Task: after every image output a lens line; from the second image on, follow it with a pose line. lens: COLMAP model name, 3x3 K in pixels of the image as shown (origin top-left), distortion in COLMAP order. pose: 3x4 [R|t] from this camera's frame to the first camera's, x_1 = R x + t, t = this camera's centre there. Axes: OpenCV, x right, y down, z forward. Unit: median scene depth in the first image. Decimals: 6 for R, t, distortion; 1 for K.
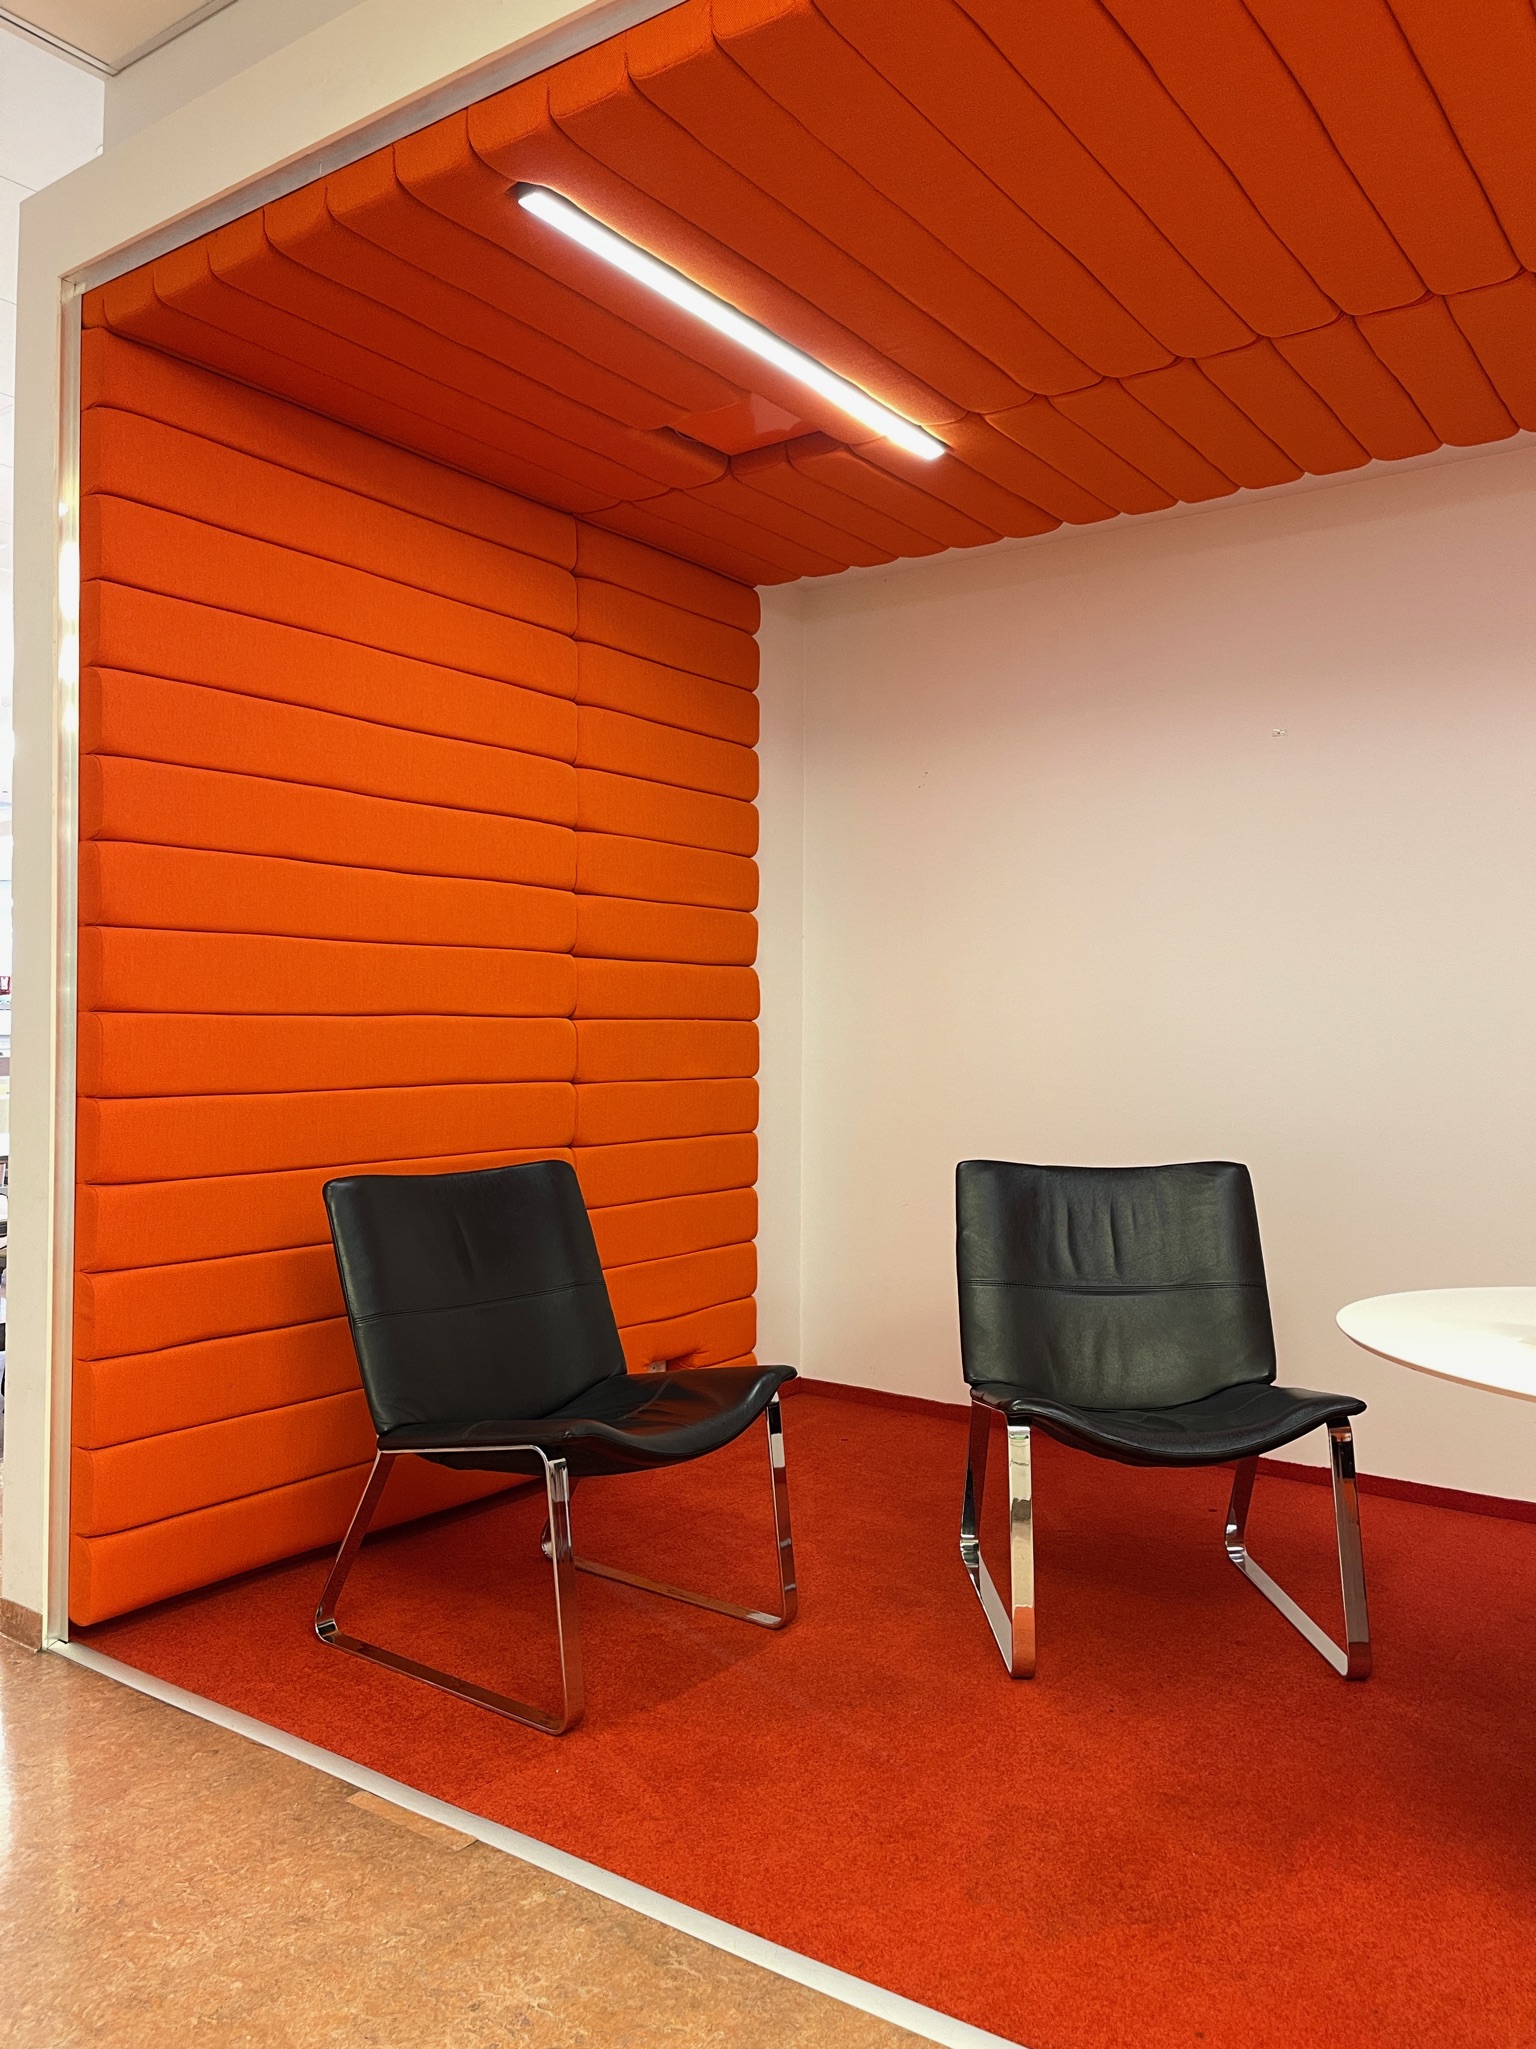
lens RADIAL K [[1554.1, 0, 756.5], [0, 1554.1, 1021.7], [0, 0, 1]] dist [0.066613, -0.099796]
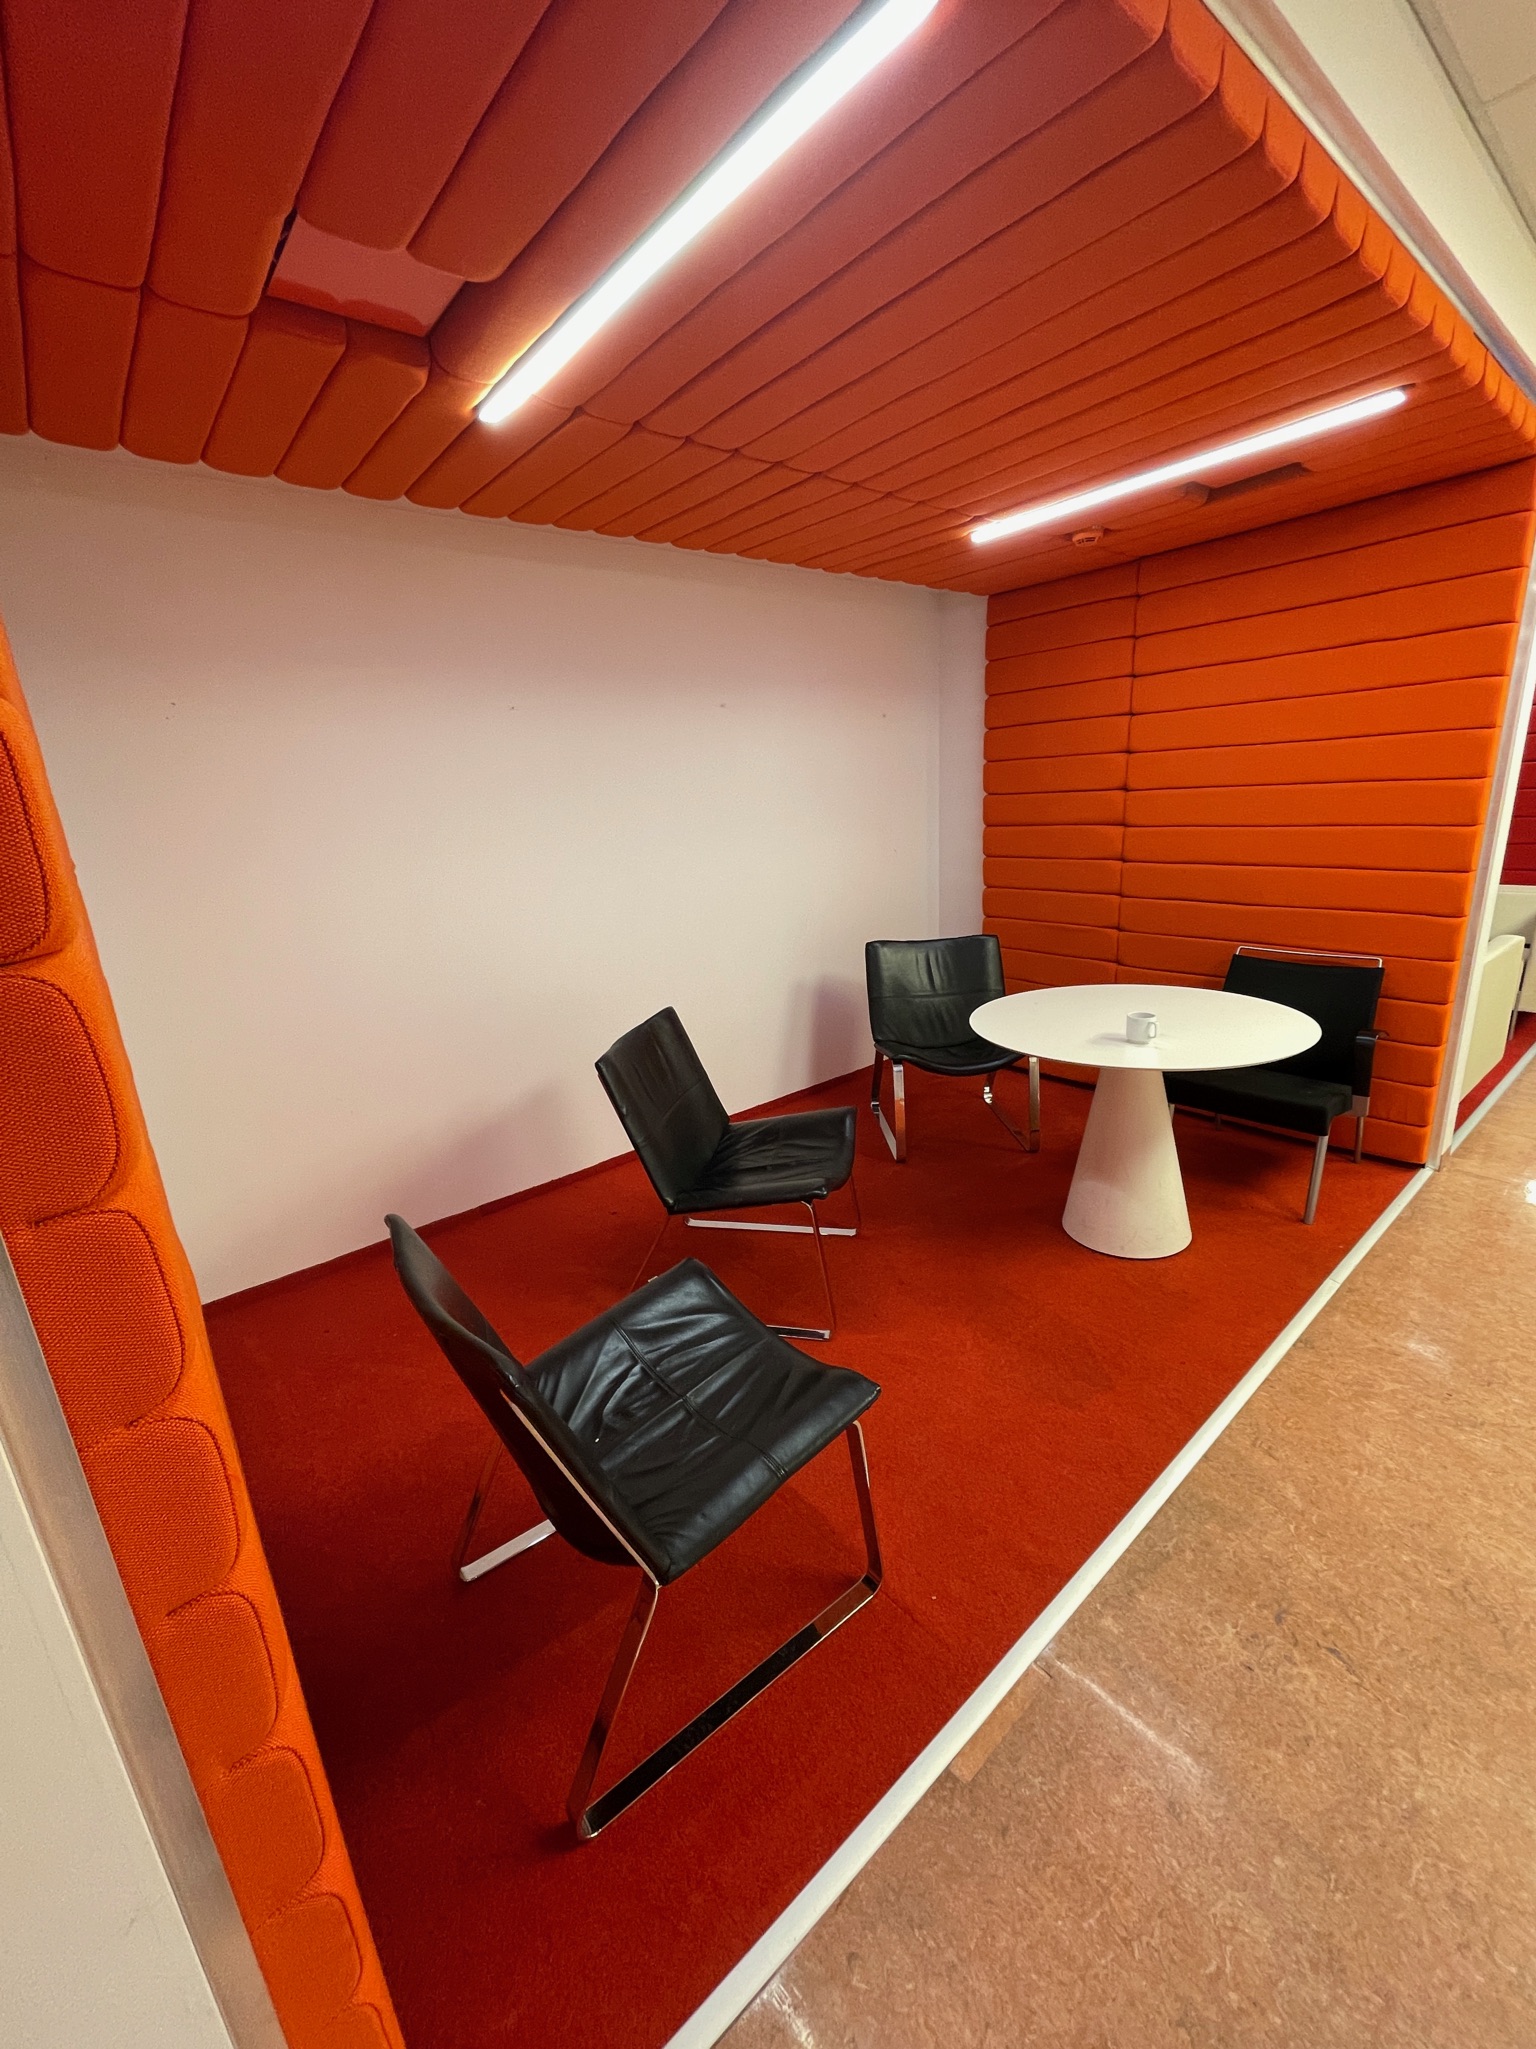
lens RADIAL K [[818.3, 0, 768.0], [0, 818.3, 1024.5], [0, 0, 1]] dist [-0.003156, -0.003515]
pose [[0.235598, -0.284347, 0.929323, -0.463975], [0.055757, 0.958620, 0.279176, -0.120614], [-0.970250, -0.013957, 0.241703, 0.696645]]
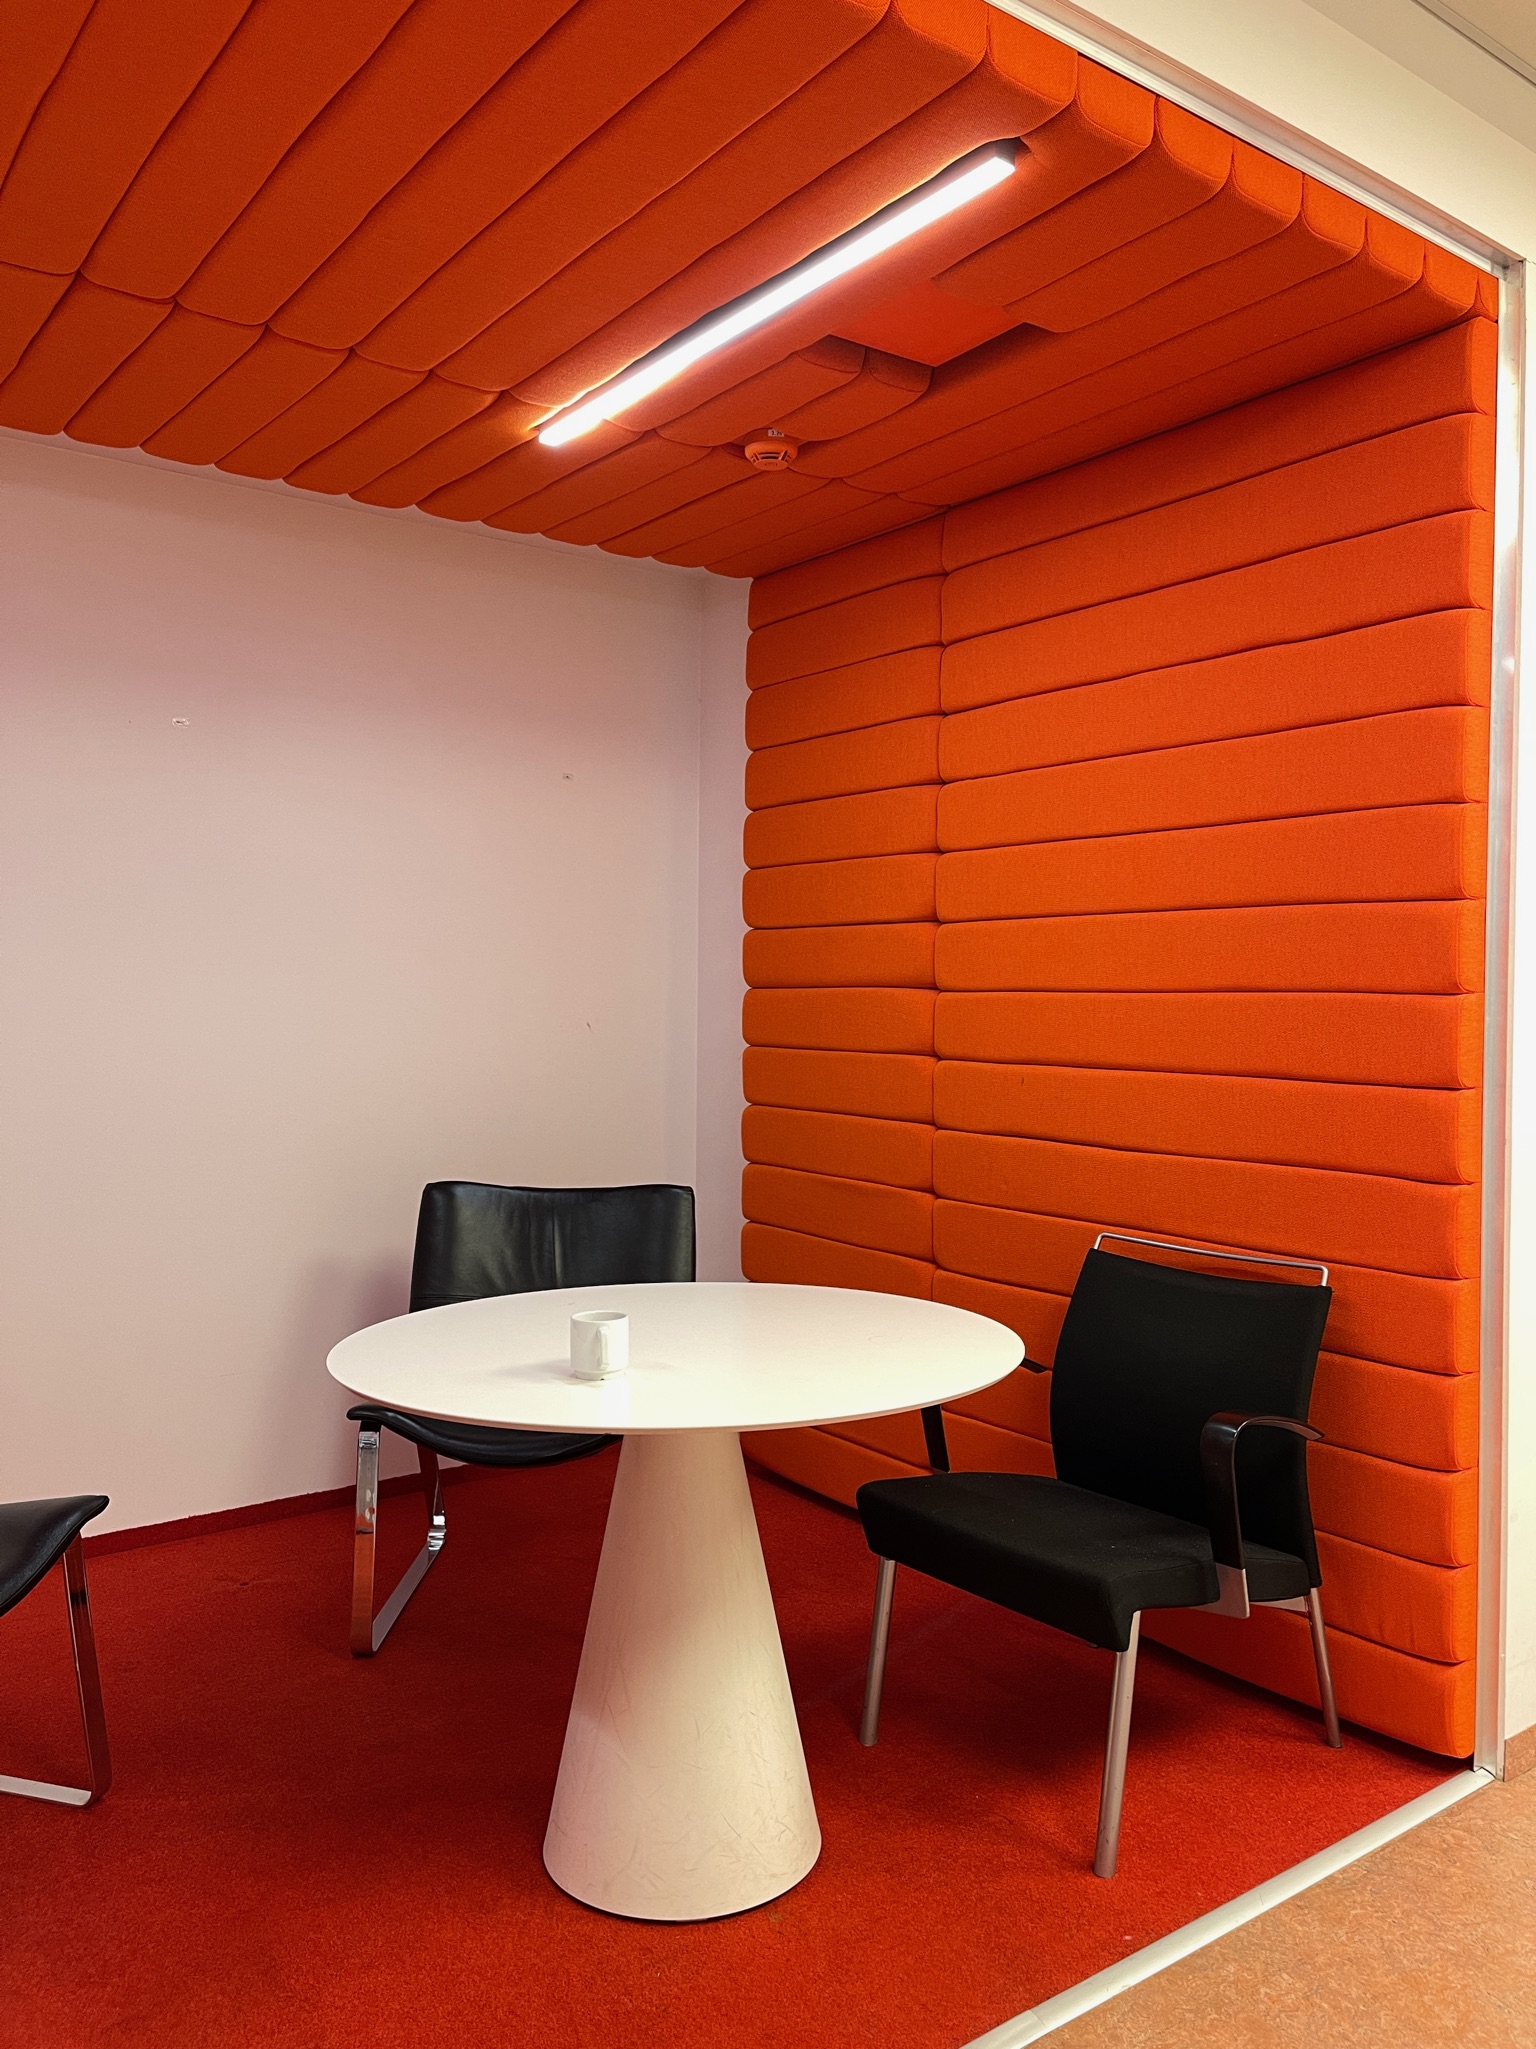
lens RADIAL K [[1542.3, 0, 777.0], [0, 1542.3, 1022.1], [0, 0, 1]] dist [0.080568, -0.099273]
pose [[0.284444, -0.024566, 0.958378, -0.298139], [-0.008008, 0.999576, 0.027999, -0.049191], [-0.958659, -0.015639, 0.284127, 0.303024]]
